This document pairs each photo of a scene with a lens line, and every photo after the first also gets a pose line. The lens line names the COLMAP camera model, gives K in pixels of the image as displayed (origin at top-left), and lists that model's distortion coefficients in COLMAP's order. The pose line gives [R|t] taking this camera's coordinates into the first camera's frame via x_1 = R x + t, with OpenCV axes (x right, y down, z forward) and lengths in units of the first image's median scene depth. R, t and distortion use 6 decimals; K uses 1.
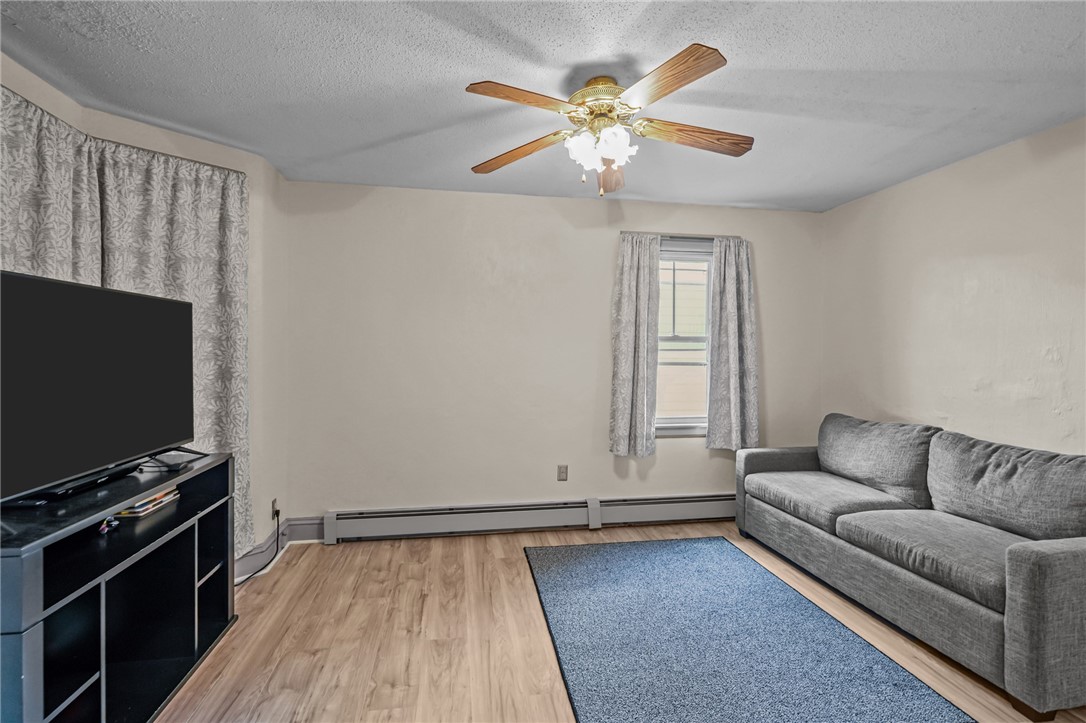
lens RADIAL K [[508.0, 0, 537.2], [0, 508.0, 352.8], [0, 0, 1]] dist [-0.004742, 0.000057]
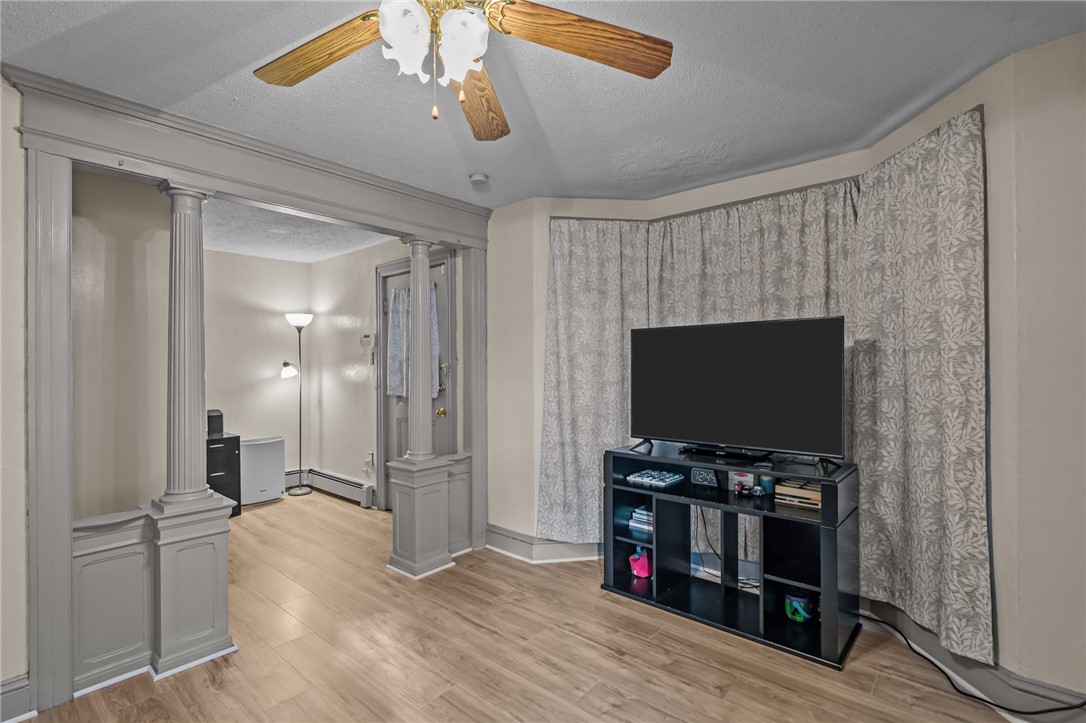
lens RADIAL K [[508.0, 0, 542.1], [0, 508.0, 369.8], [0, 0, 1]] dist [-0.004742, 0.000057]
pose [[-0.769387, 0.004097, -0.638770, 0.273353], [-0.002440, 0.999953, 0.009352, -0.002238], [0.638778, 0.008754, -0.769341, 1.008556]]
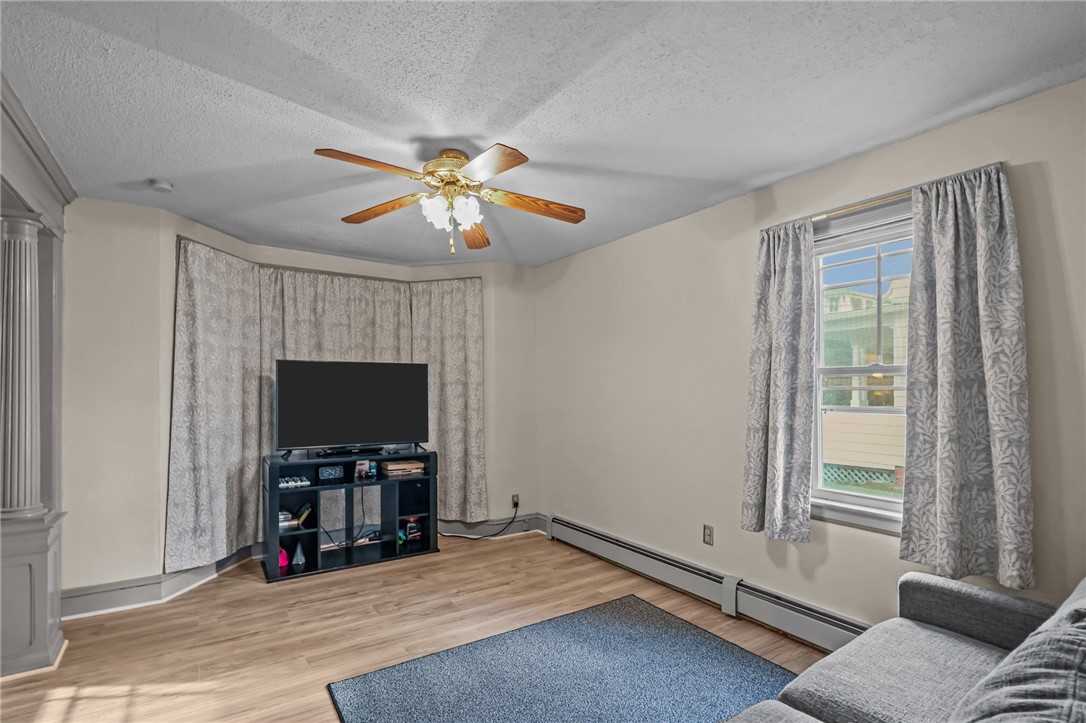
lens RADIAL K [[508.0, 0, 544.1], [0, 508.0, 387.4], [0, 0, 1]] dist [-0.004742, 0.000057]
pose [[0.423012, -0.009205, -0.906077, 0.804238], [-0.004103, 0.999919, -0.012074, 0.003385], [0.906115, 0.008825, 0.422940, 0.453026]]
